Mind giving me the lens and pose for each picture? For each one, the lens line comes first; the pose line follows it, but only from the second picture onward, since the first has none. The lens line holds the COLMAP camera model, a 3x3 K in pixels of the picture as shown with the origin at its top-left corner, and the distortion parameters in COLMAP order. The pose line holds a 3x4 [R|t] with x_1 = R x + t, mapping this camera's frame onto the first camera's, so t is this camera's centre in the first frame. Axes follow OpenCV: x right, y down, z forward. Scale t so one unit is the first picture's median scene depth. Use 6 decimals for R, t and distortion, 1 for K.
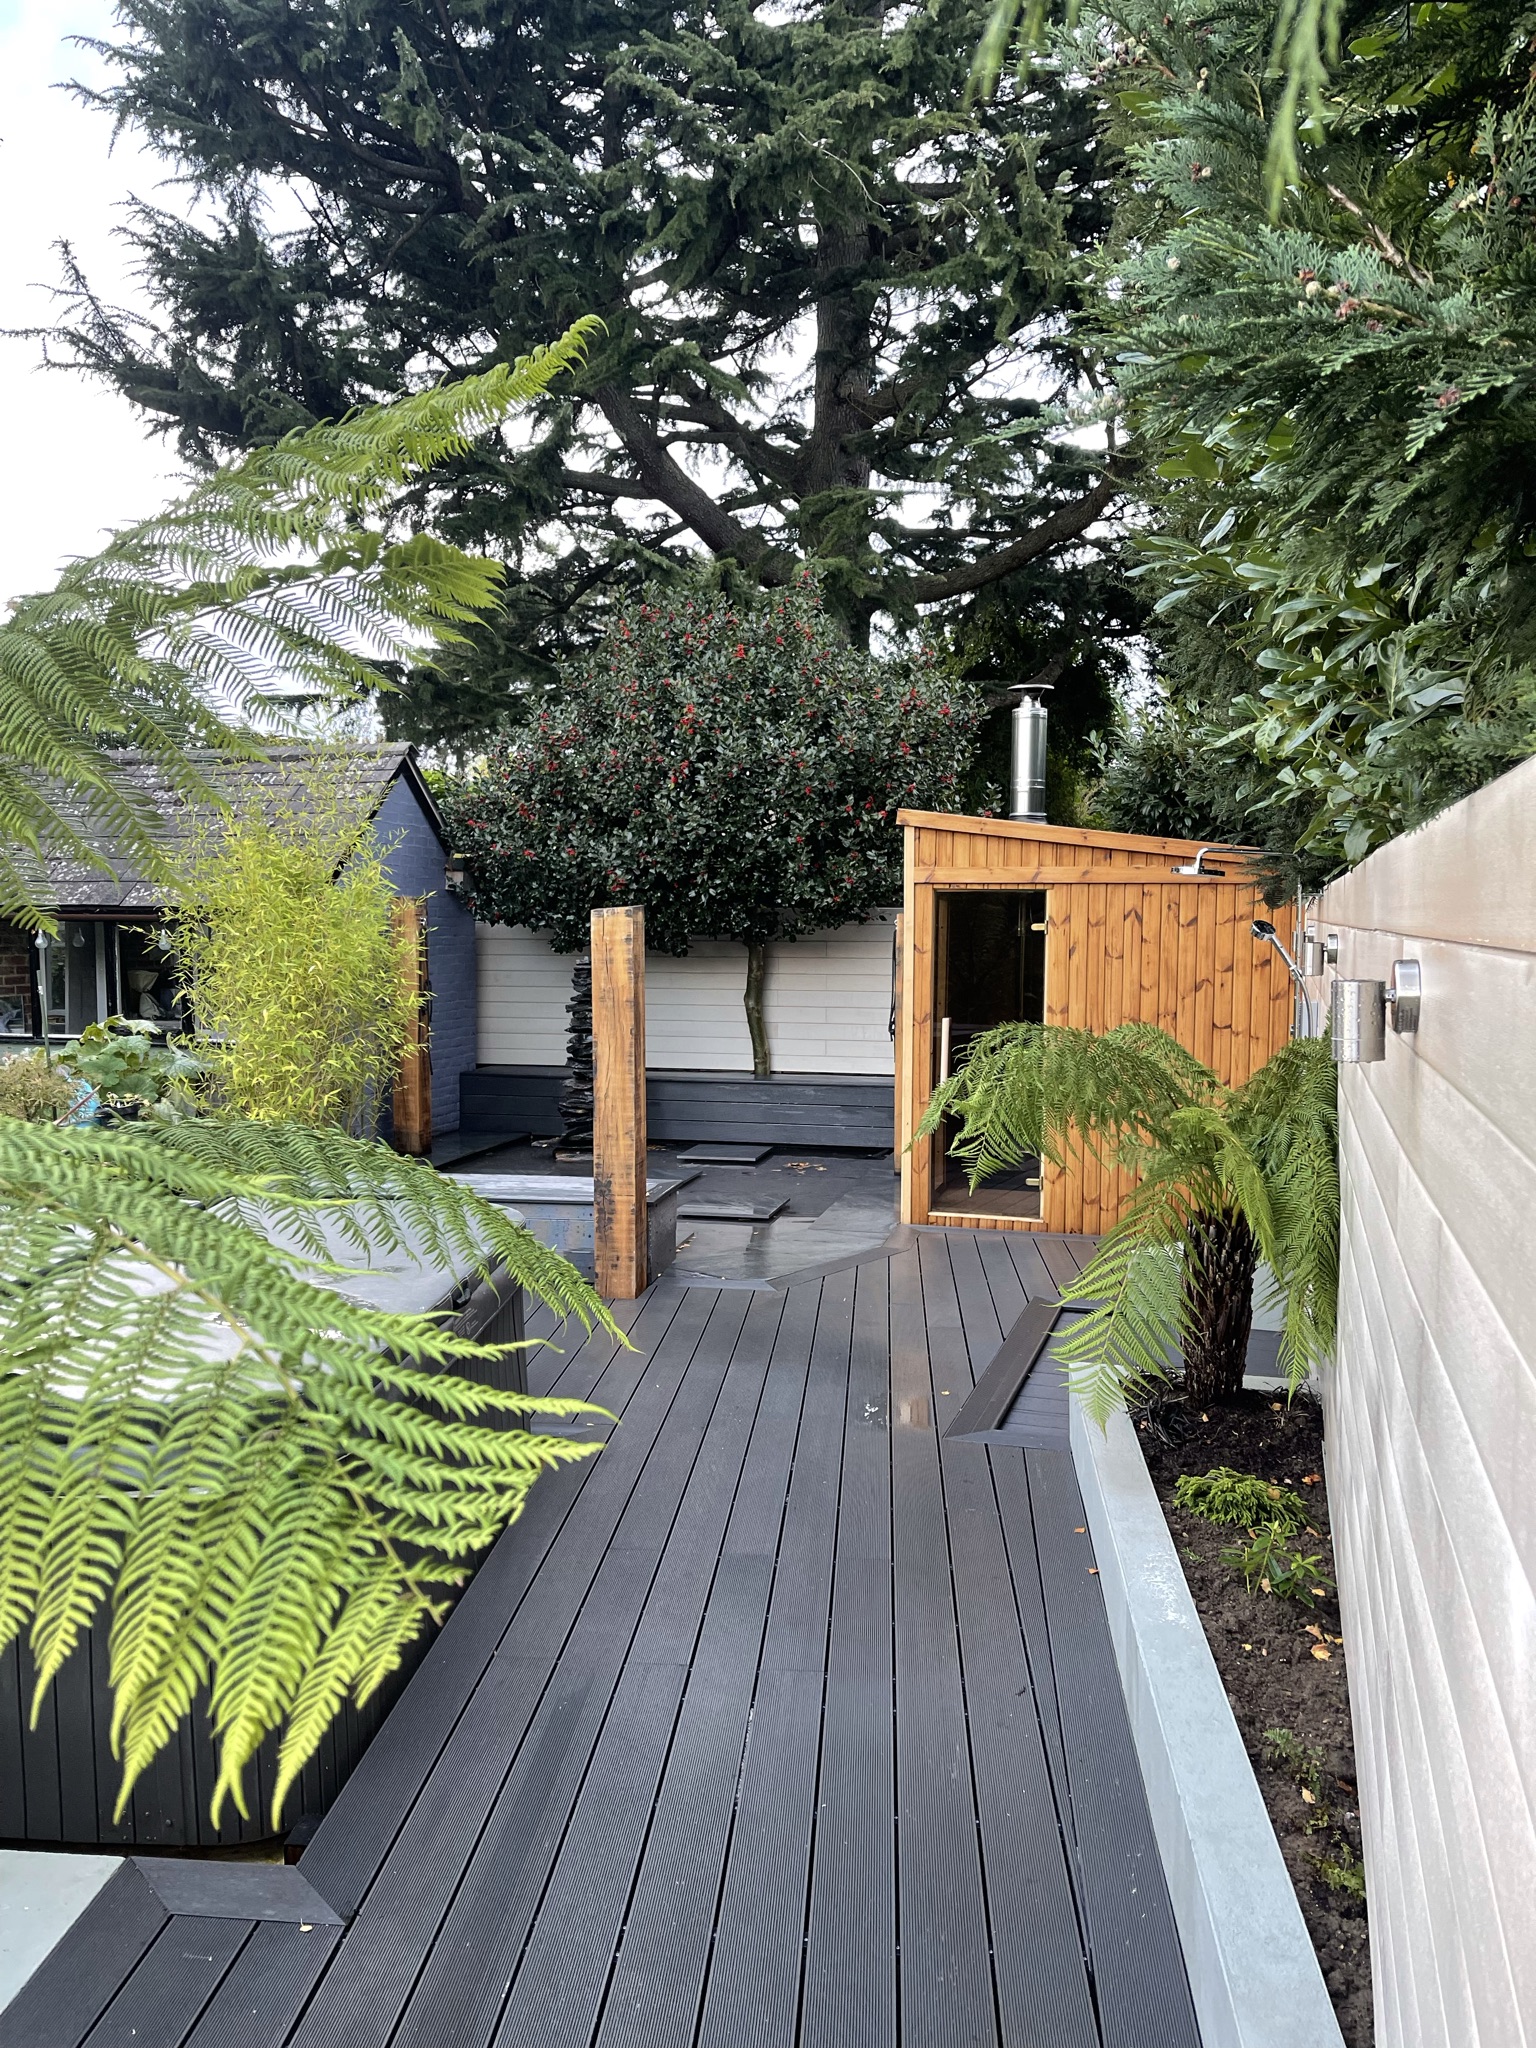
lens RADIAL K [[1509.0, 0, 782.4], [0, 1509.0, 1033.3], [0, 0, 1]] dist [0.047839, -0.073511]
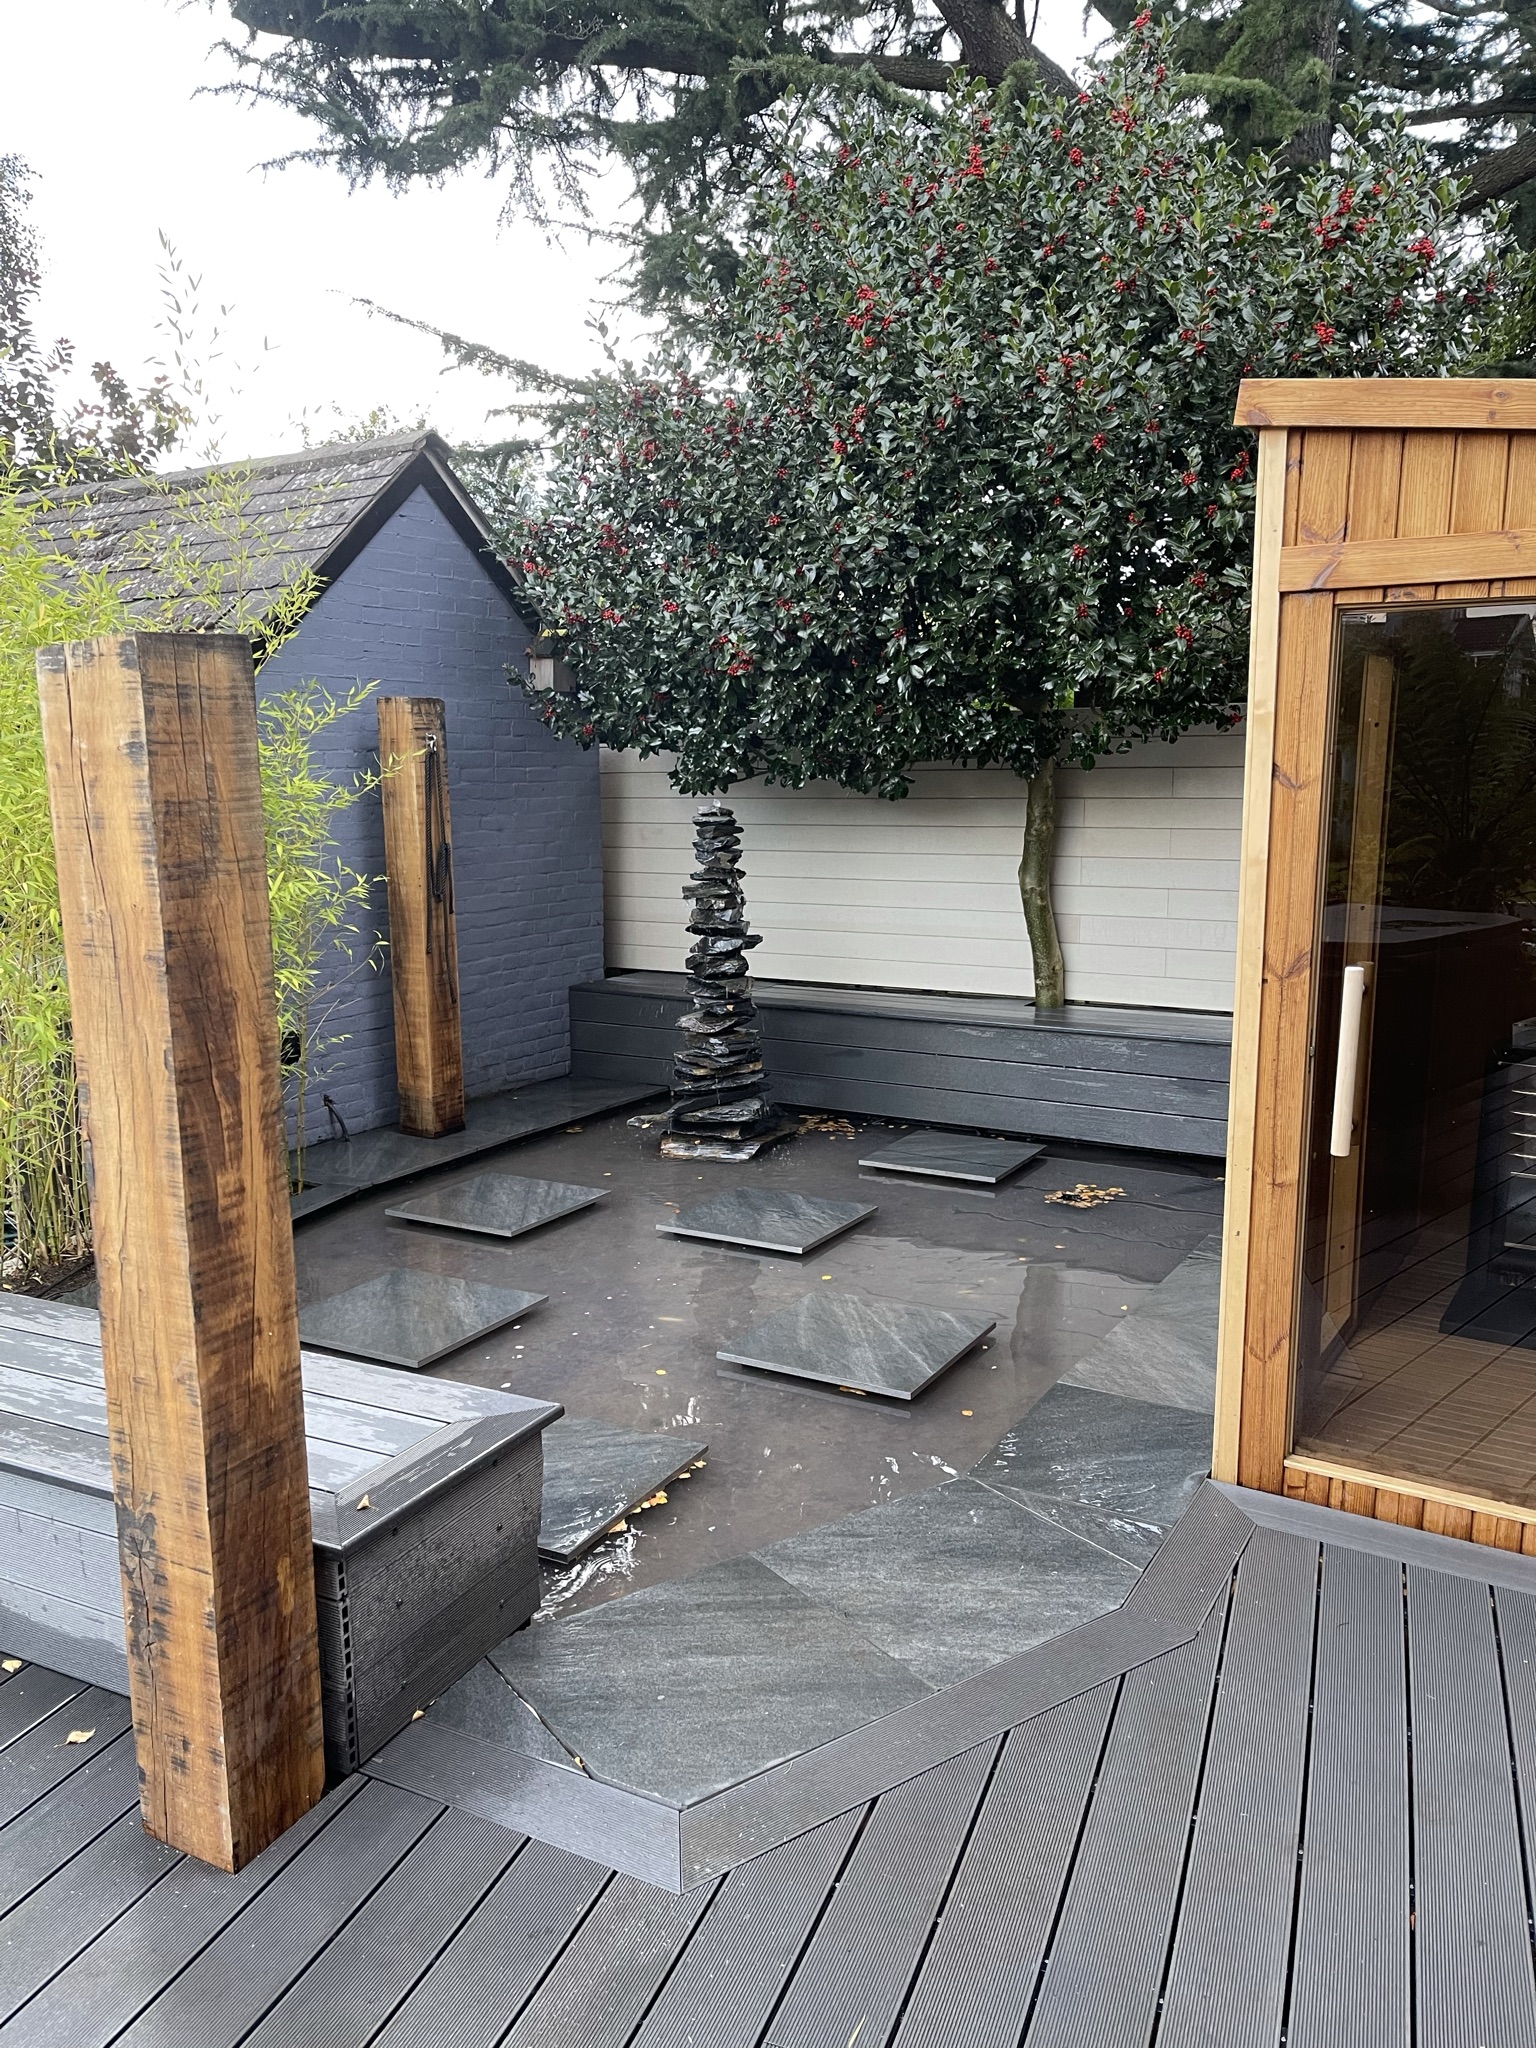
lens RADIAL K [[1509.0, 0, 782.4], [0, 1509.0, 1033.3], [0, 0, 1]] dist [0.047839, -0.073511]
pose [[0.954691, 0.039271, -0.294997, 0.067013], [-0.008347, 0.994399, 0.105364, -0.024790], [0.297483, -0.098128, 0.949671, 0.481106]]
